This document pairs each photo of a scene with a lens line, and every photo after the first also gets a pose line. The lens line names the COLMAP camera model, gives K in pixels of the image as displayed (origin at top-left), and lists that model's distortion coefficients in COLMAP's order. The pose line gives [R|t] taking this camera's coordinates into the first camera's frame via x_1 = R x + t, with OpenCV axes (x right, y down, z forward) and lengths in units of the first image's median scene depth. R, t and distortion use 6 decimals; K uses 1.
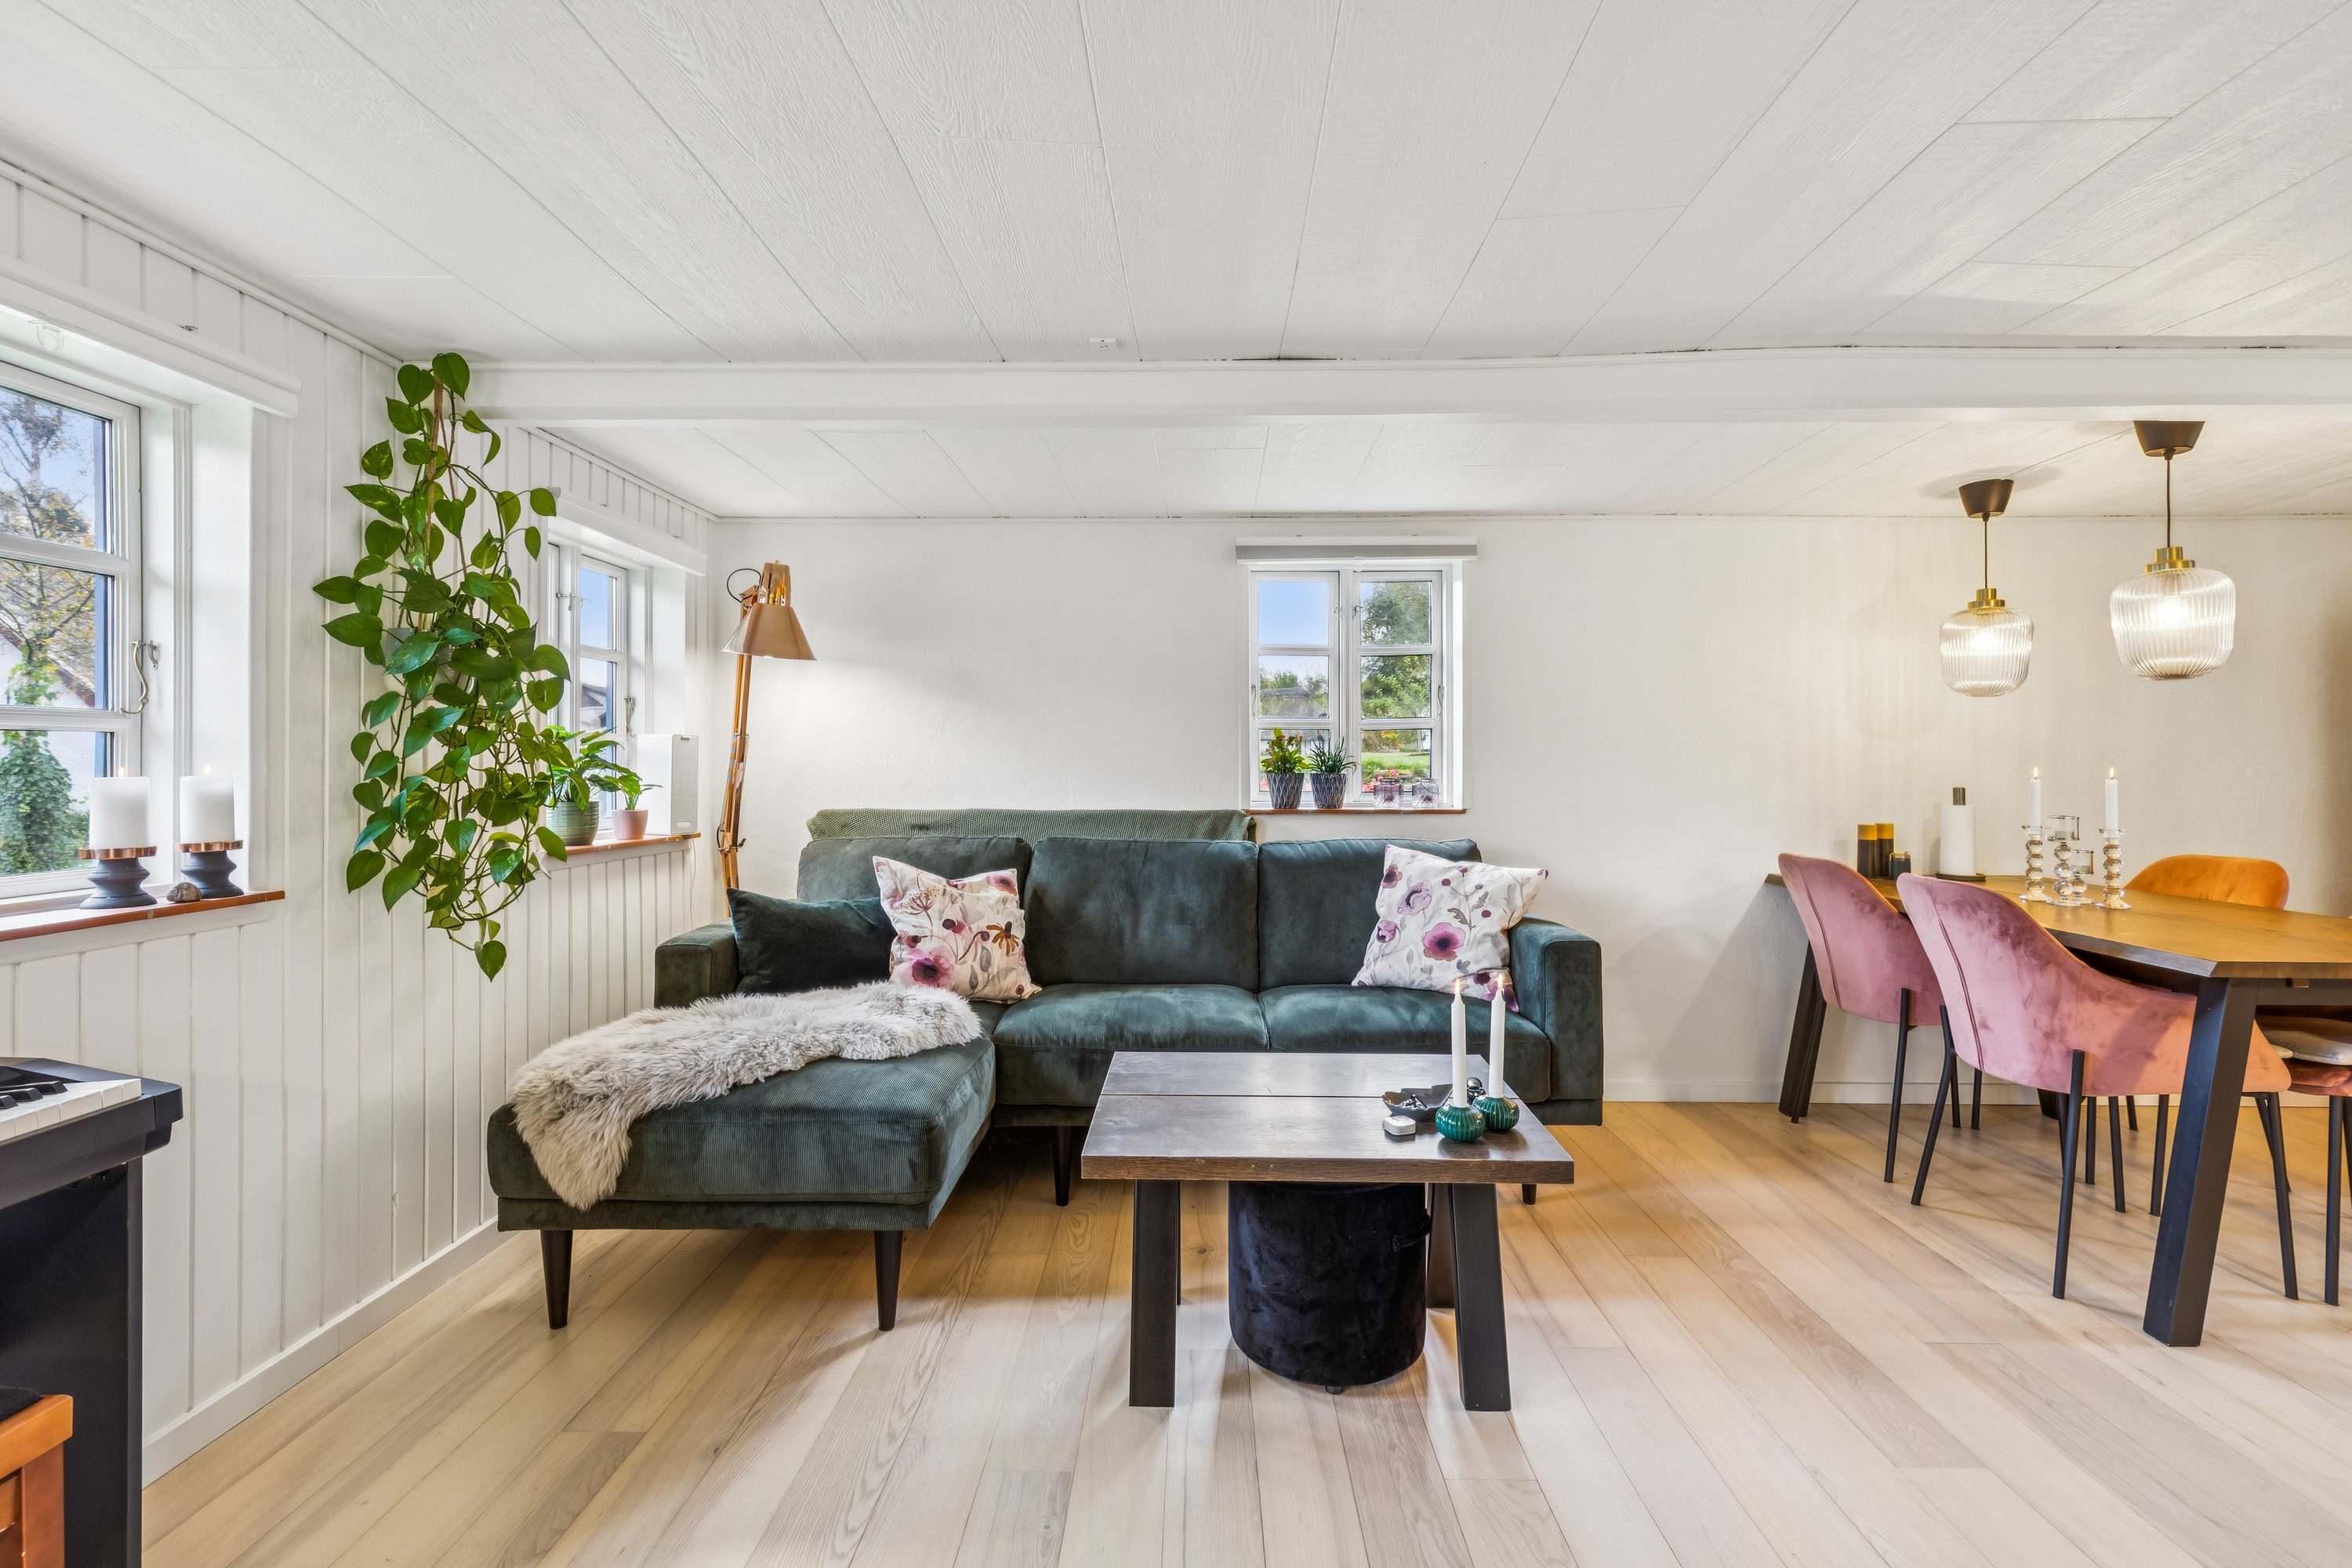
lens RADIAL K [[1076.0, 0, 1185.6], [0, 1076.0, 767.9], [0, 0, 1]] dist [-0.000559, -0.000089]
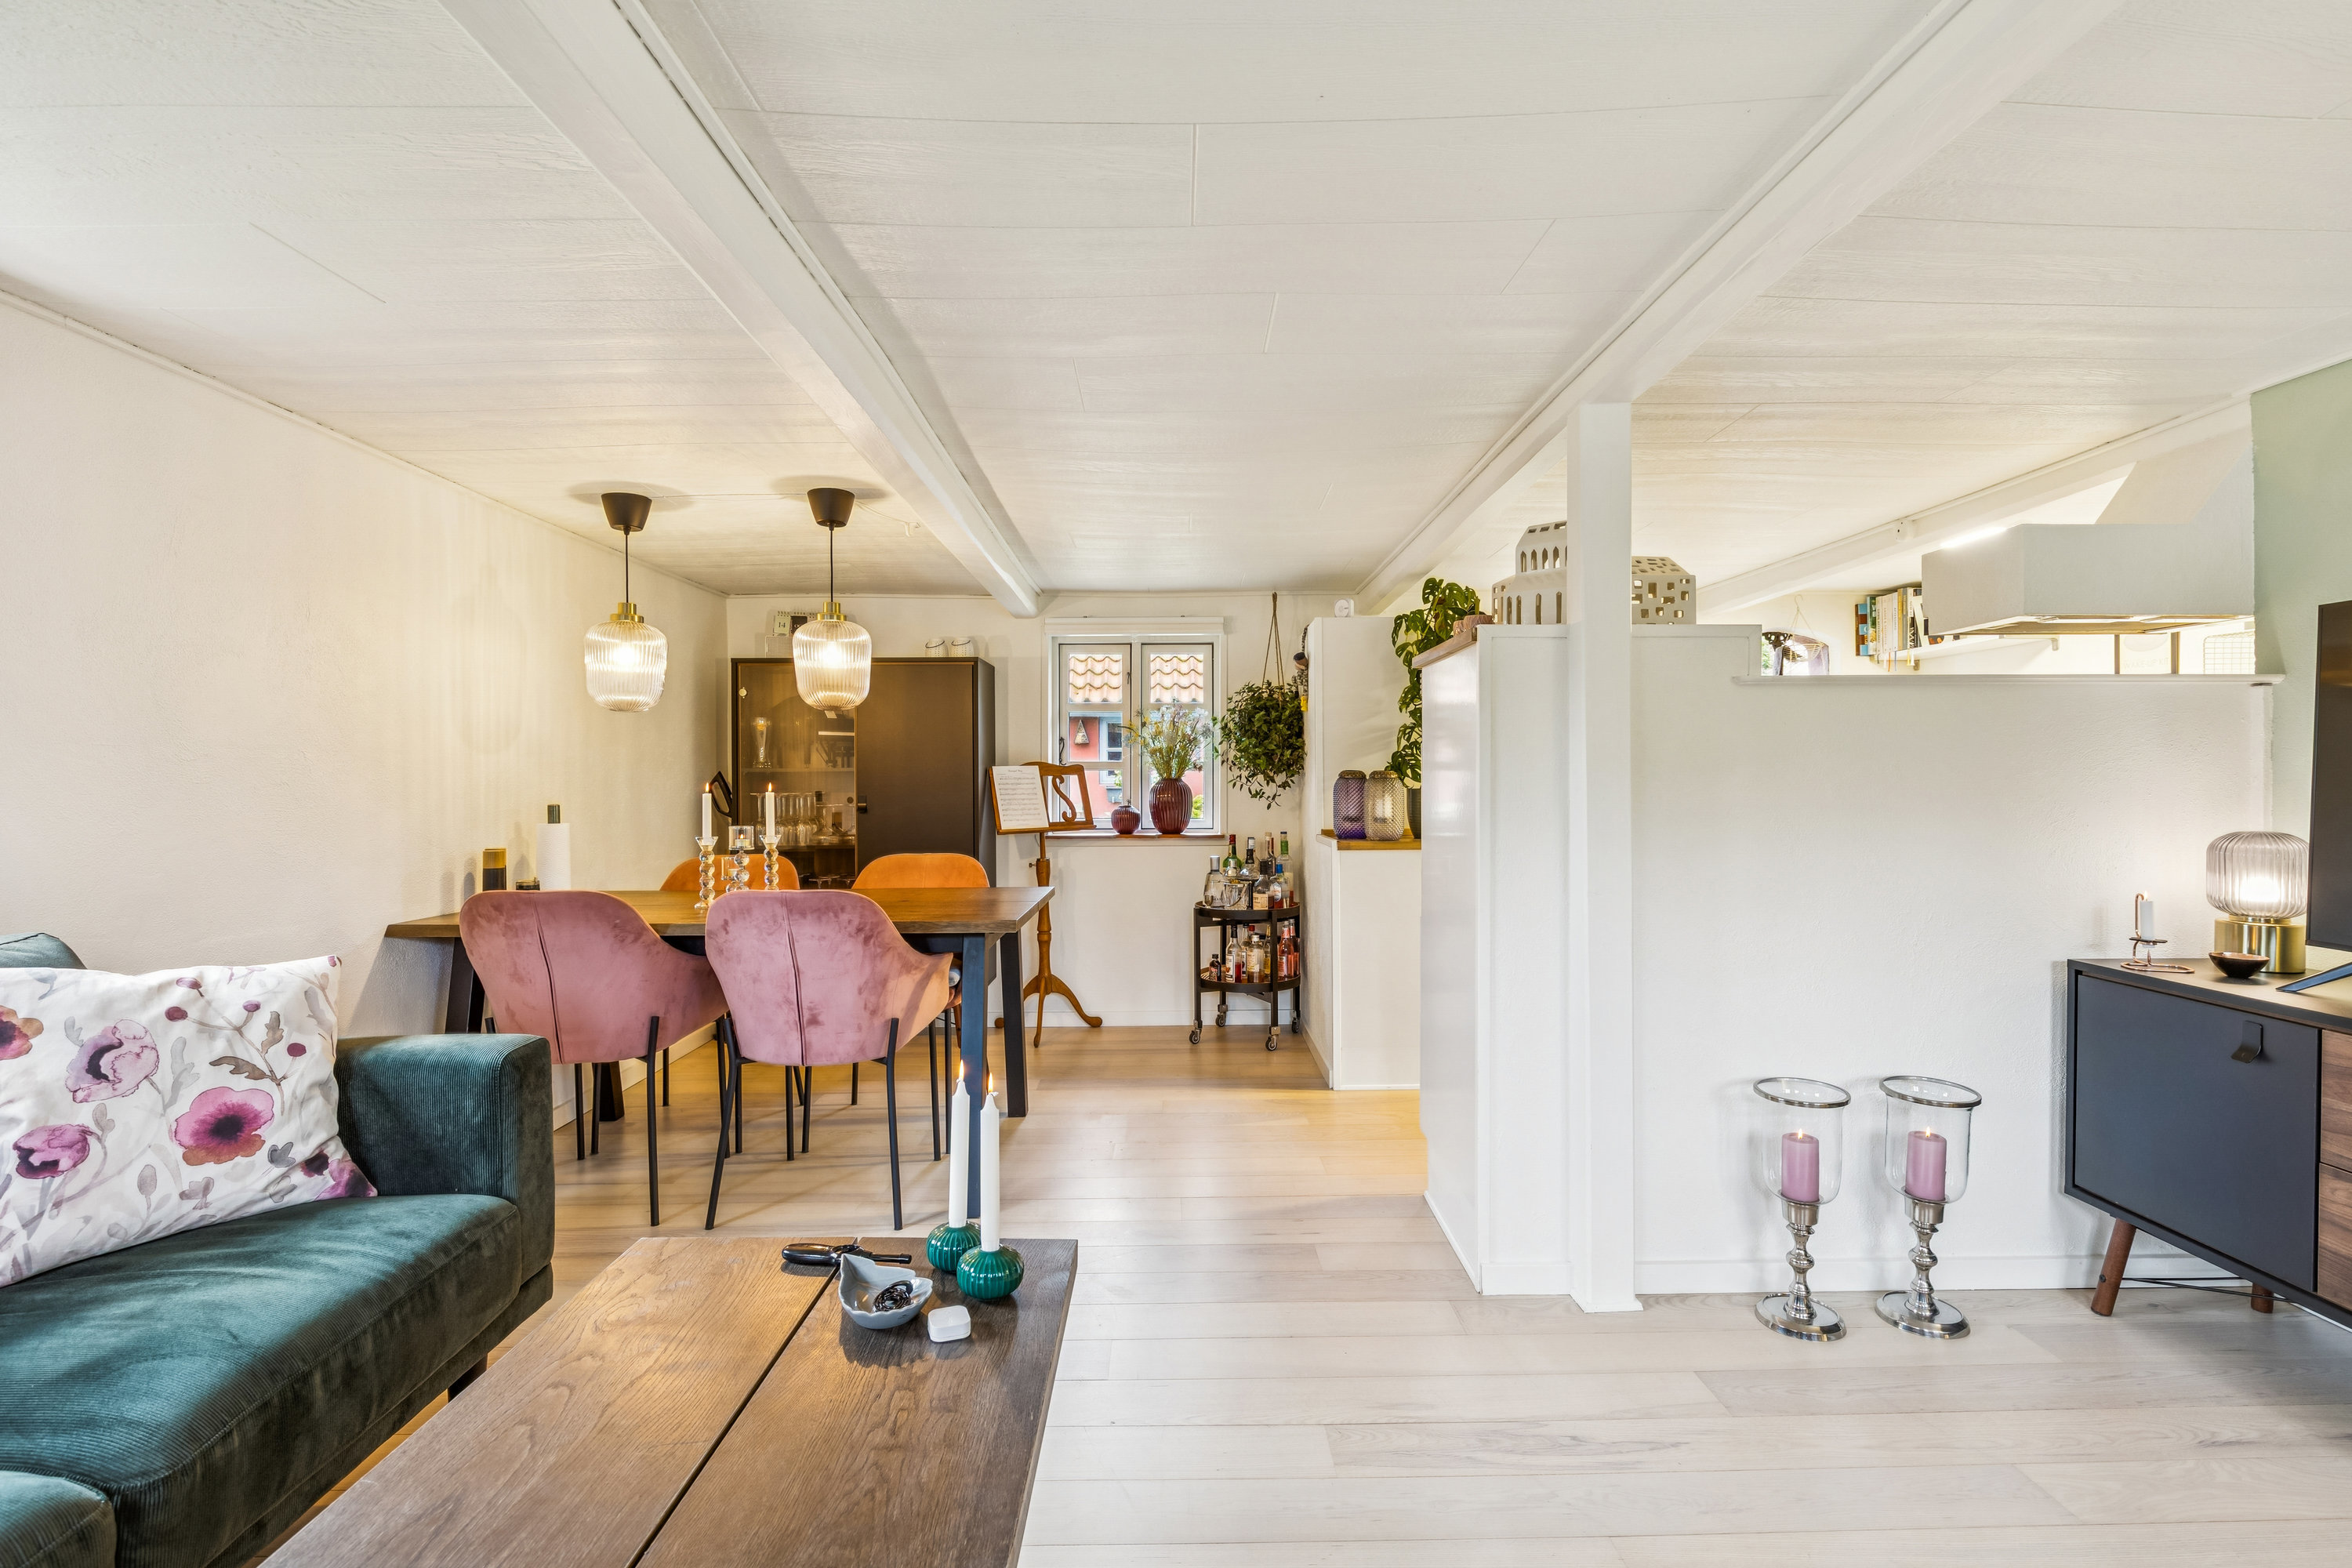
lens RADIAL K [[1110.1, 0, 1173.4], [0, 1110.1, 784.8], [0, 0, 1]] dist [0.001479, 0.000033]
pose [[-0.023499, -0.009744, 0.999676, -0.300747], [0.011190, 0.999887, 0.010009, -0.003351], [-0.999661, 0.011421, -0.023387, 0.536226]]
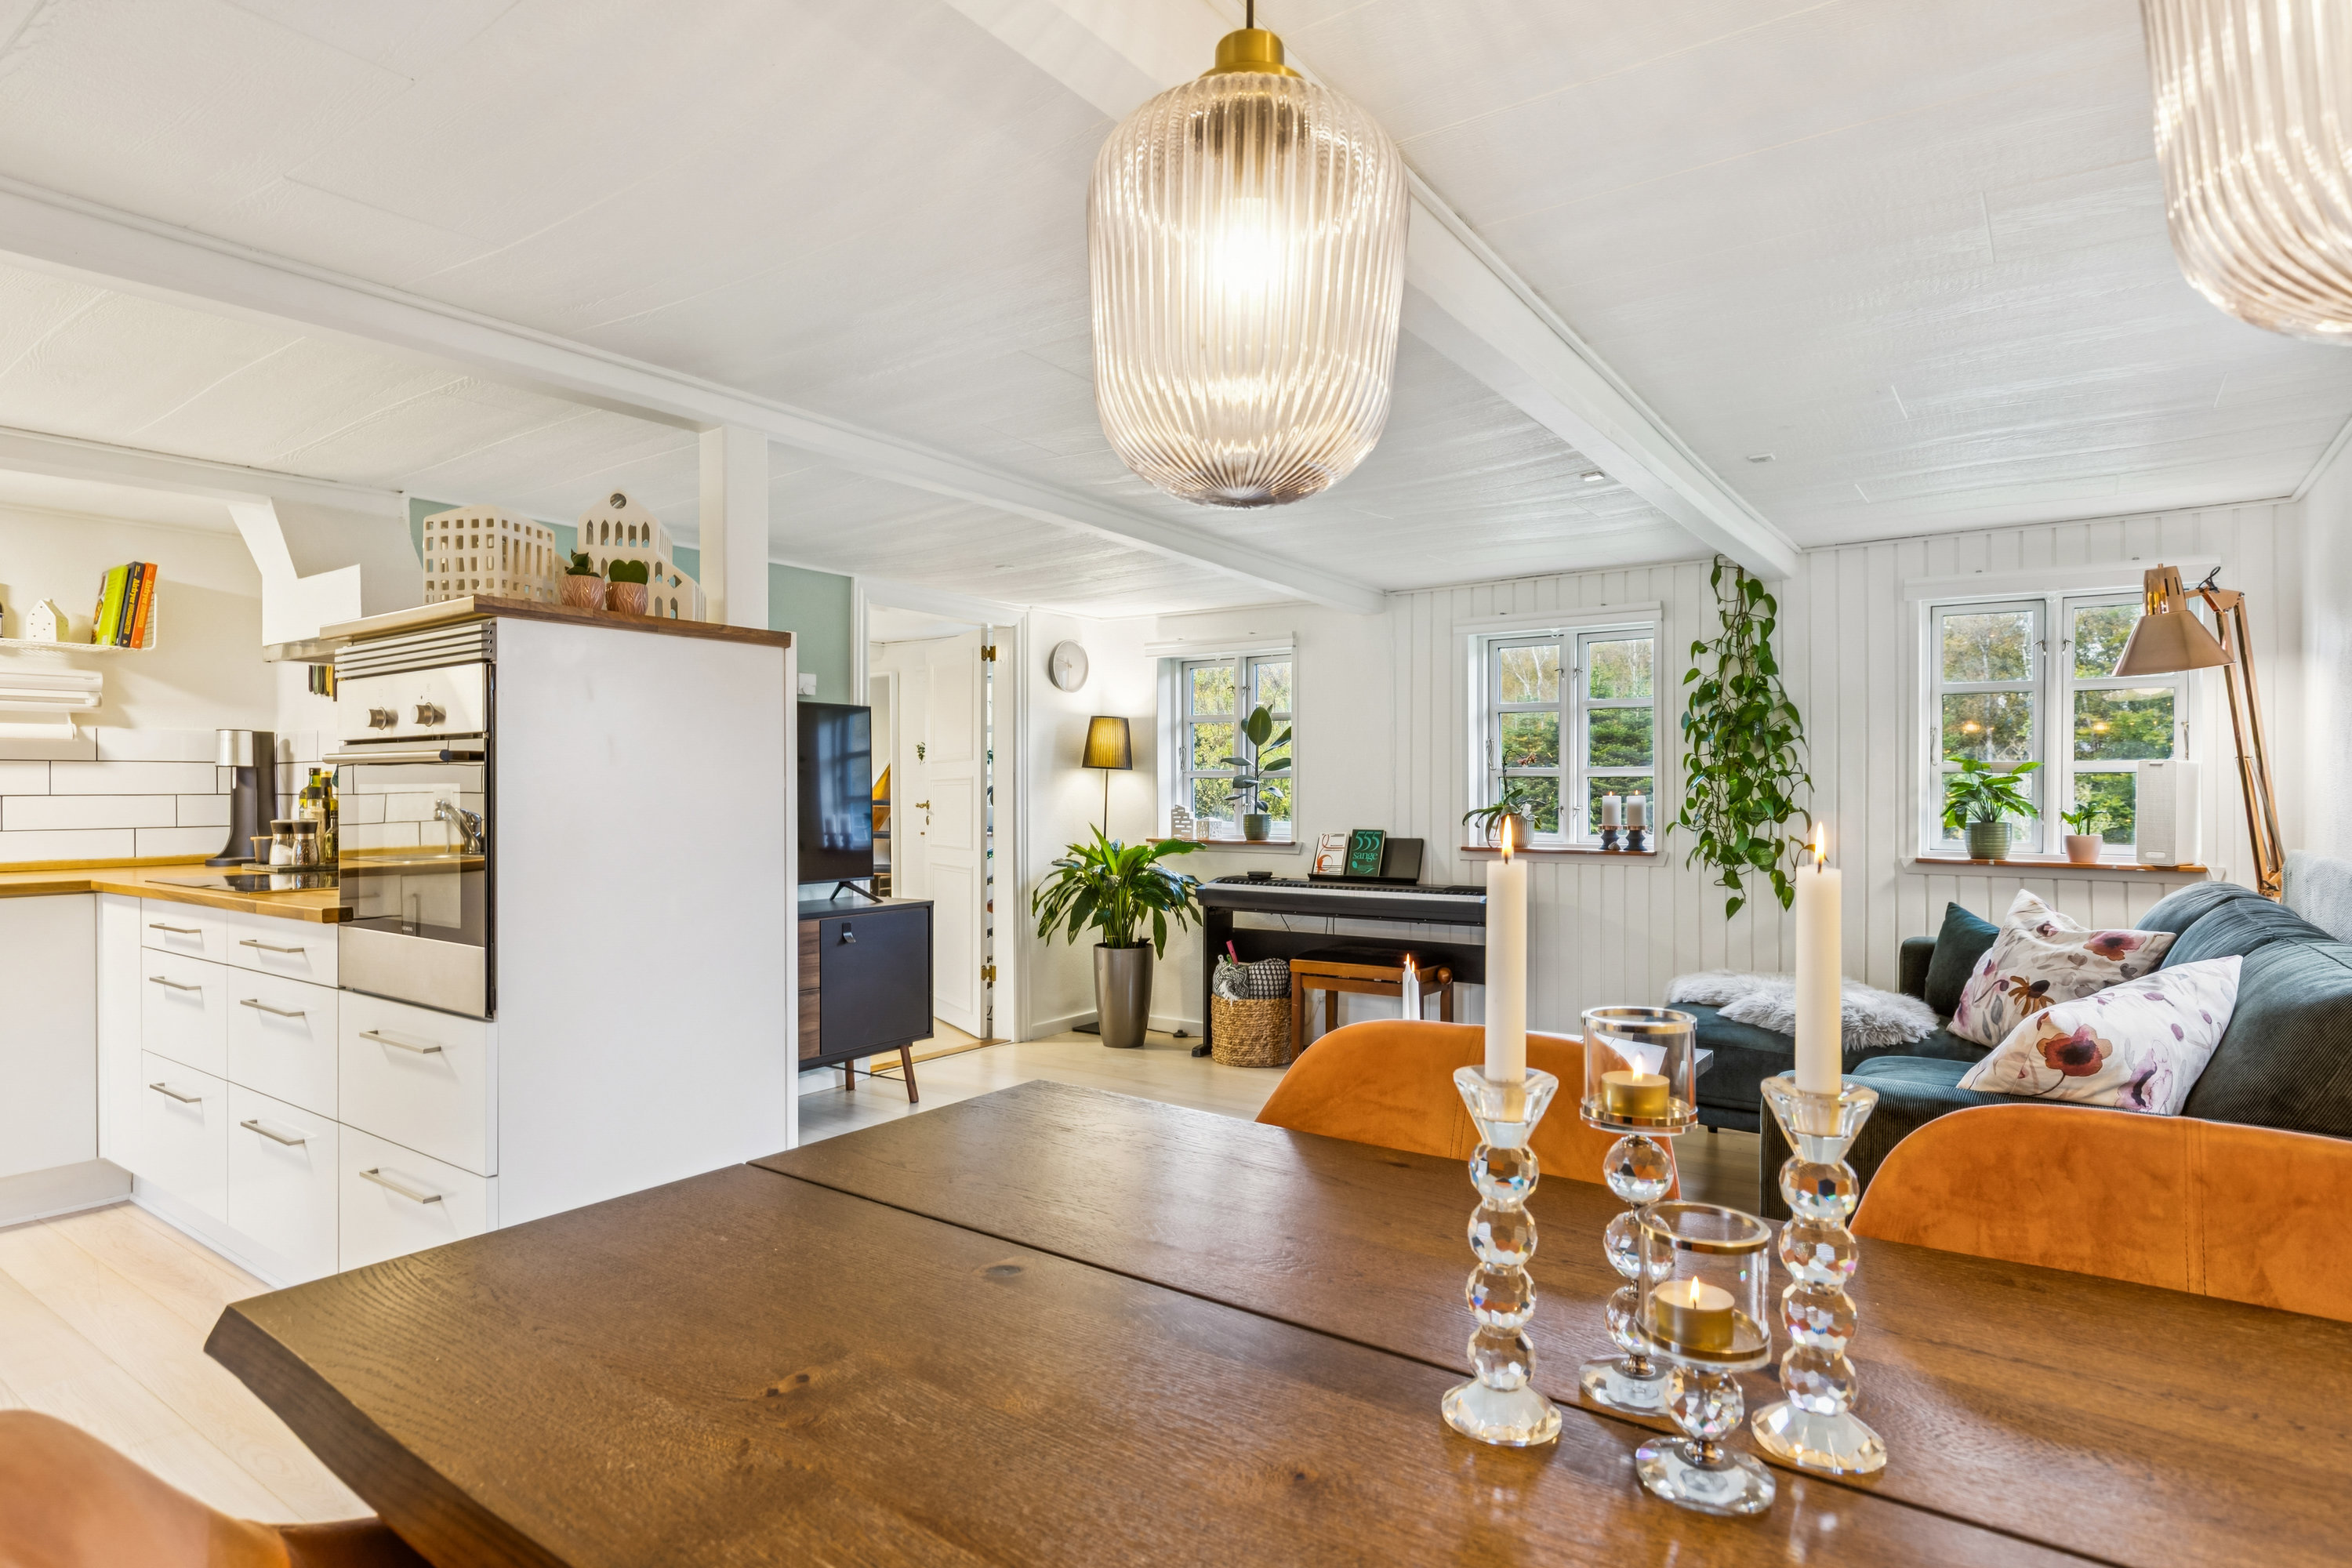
lens RADIAL K [[1231.4, 0, 1174.6], [0, 1231.4, 785.5], [0, 0, 1]] dist [0.000028, 0.000000]
pose [[-0.566831, 0.004694, -0.823821, 1.028759], [0.001204, 0.999987, 0.004870, -0.016487], [0.823833, 0.001768, -0.566830, 0.987285]]
